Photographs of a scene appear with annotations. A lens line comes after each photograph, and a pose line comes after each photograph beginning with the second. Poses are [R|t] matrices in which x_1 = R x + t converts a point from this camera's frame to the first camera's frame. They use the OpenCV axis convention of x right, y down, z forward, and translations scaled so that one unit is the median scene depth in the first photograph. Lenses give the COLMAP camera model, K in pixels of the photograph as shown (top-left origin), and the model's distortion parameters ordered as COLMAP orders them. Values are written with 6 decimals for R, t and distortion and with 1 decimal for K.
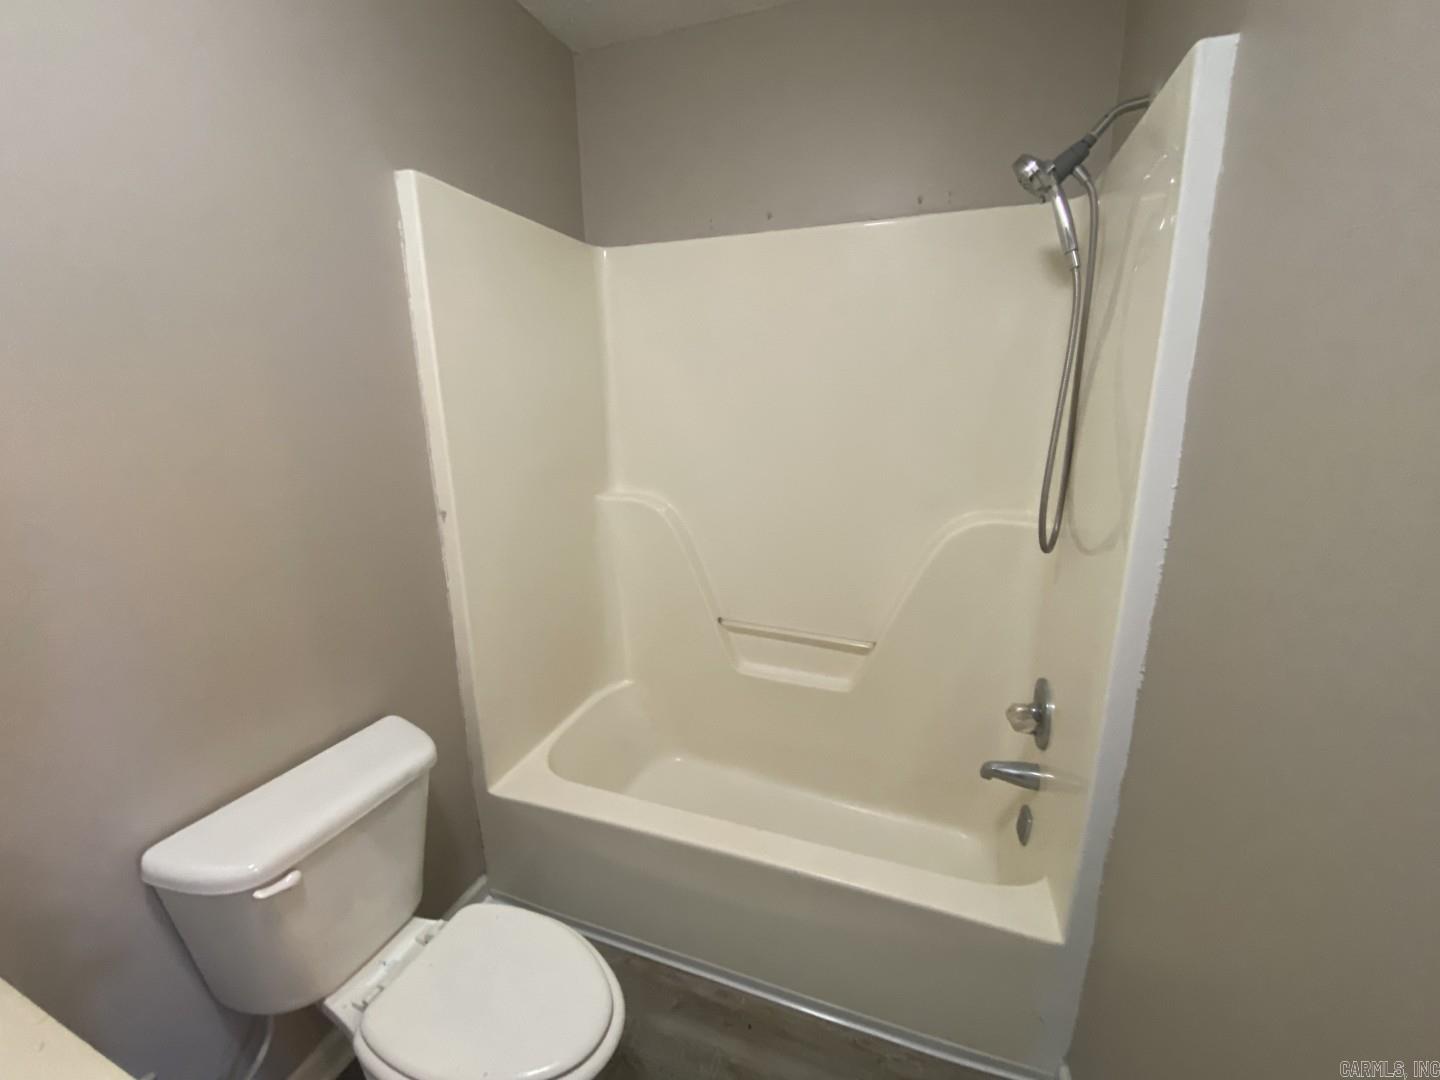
lens RADIAL K [[584.2, 0, 715.3], [0, 584.2, 537.7], [0, 0, 1]] dist [0.040968, -0.034918]
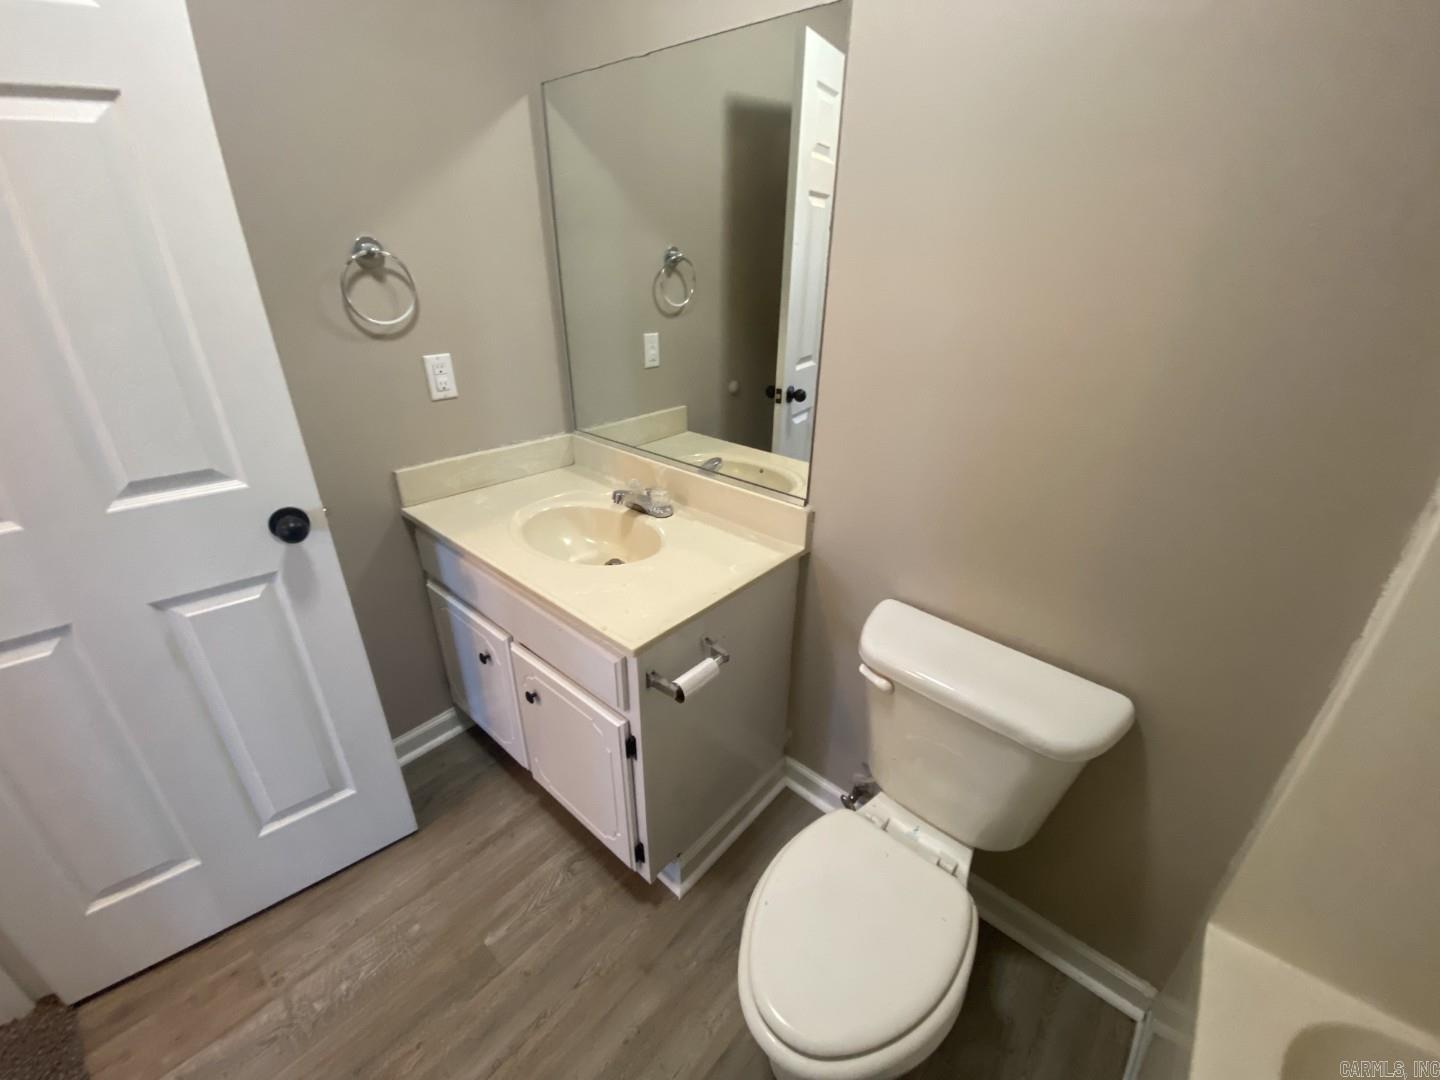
lens RADIAL K [[584.2, 0, 715.3], [0, 584.2, 537.7], [0, 0, 1]] dist [0.040968, -0.034918]
pose [[-0.351676, 0.409900, -0.841609, 0.188273], [-0.244958, 0.827418, 0.505347, -0.124165], [0.903504, 0.383877, -0.190575, 0.528438]]
